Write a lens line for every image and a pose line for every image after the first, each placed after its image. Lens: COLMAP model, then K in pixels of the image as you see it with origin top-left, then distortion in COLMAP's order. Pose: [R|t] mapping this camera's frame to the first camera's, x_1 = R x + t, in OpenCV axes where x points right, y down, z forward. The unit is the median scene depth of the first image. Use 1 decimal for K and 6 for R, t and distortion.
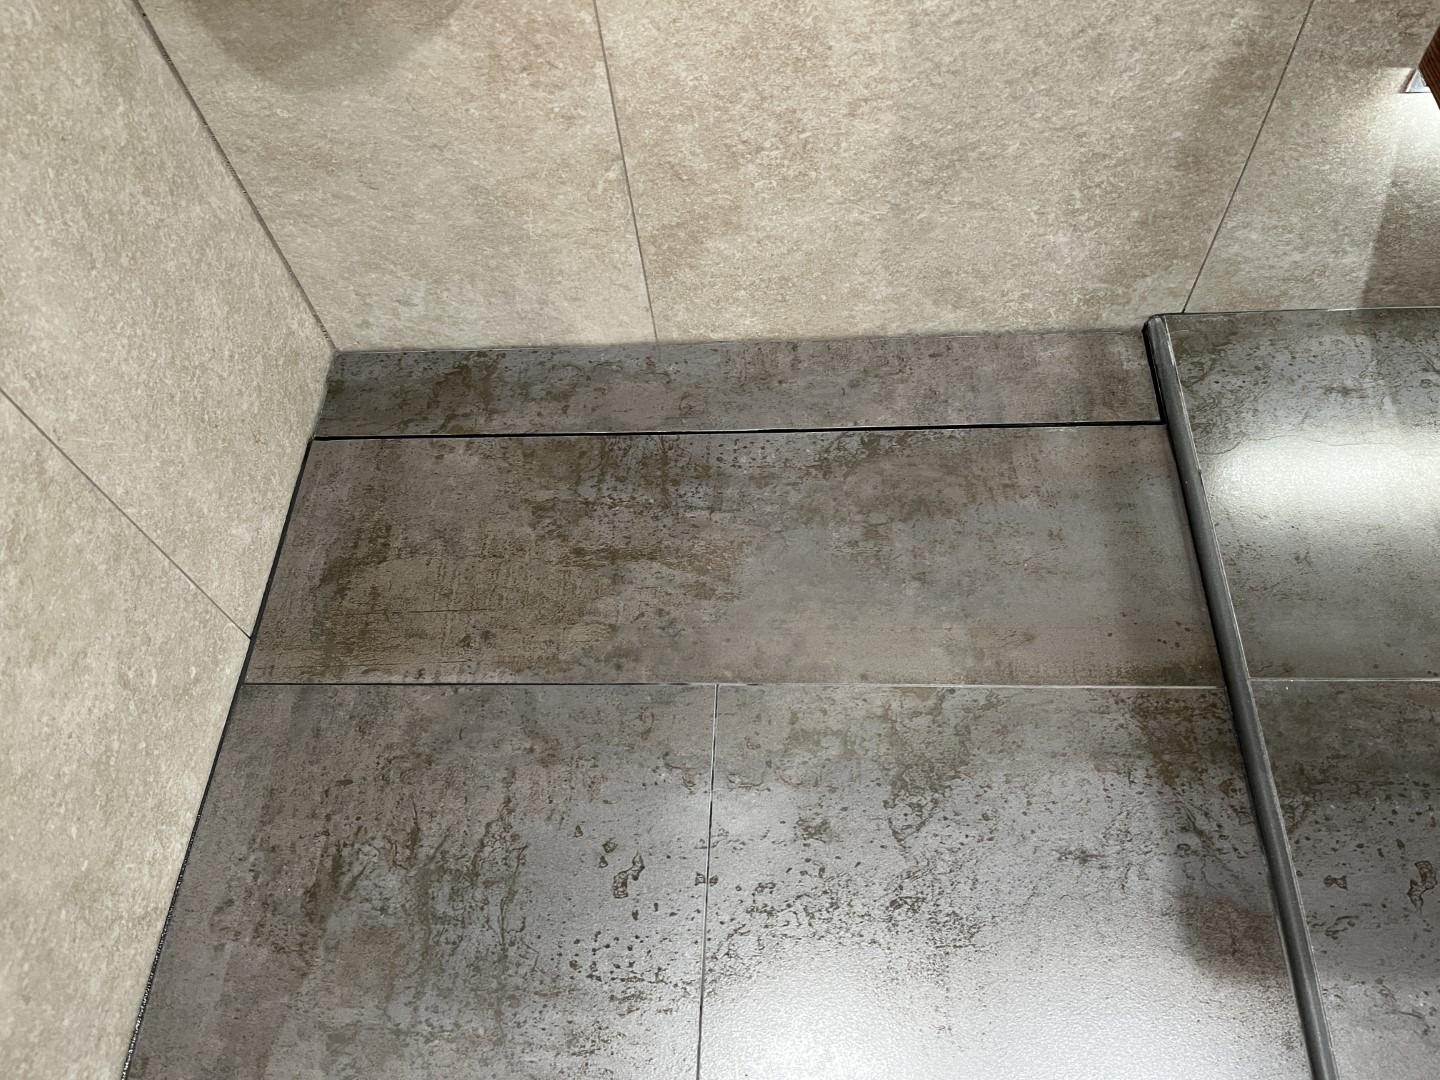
lens RADIAL K [[1093.9, 0, 710.6], [0, 1093.9, 531.1], [0, 0, 1]] dist [0.065080, -0.089318]
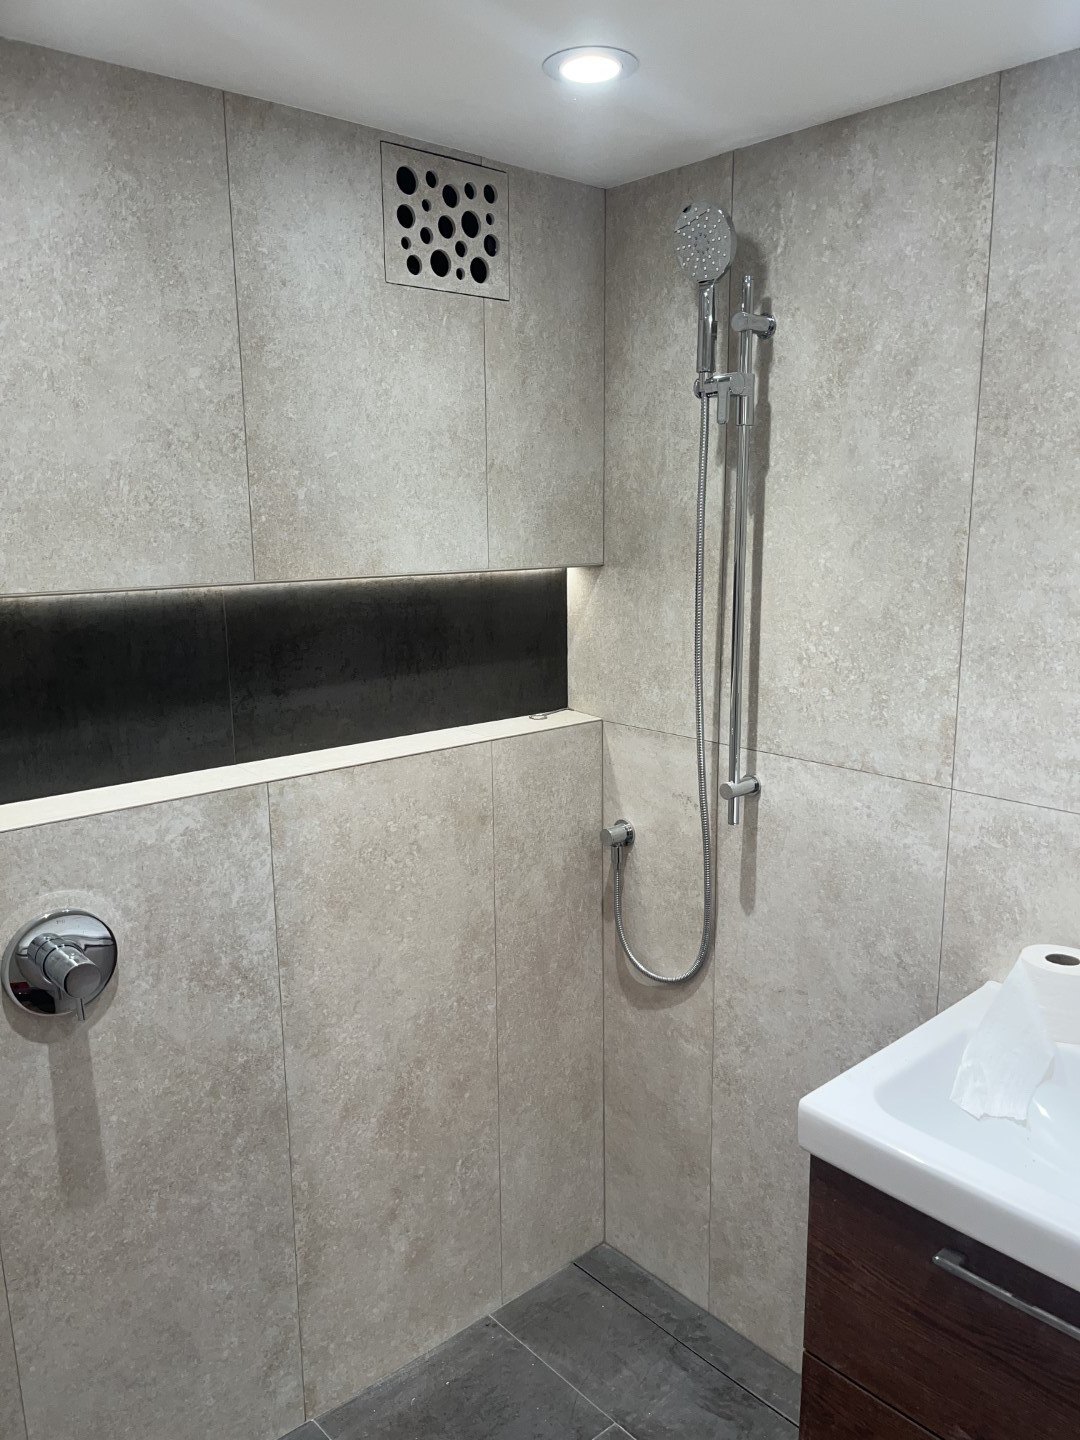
lens RADIAL K [[1093.9, 0, 554.1], [0, 1093.9, 733.2], [0, 0, 1]] dist [0.065080, -0.089318]
pose [[0.695224, 0.218485, -0.684783, 1.215169], [-0.638097, 0.626172, -0.448041, 0.358101], [0.330902, 0.748447, 0.574745, -1.542104]]
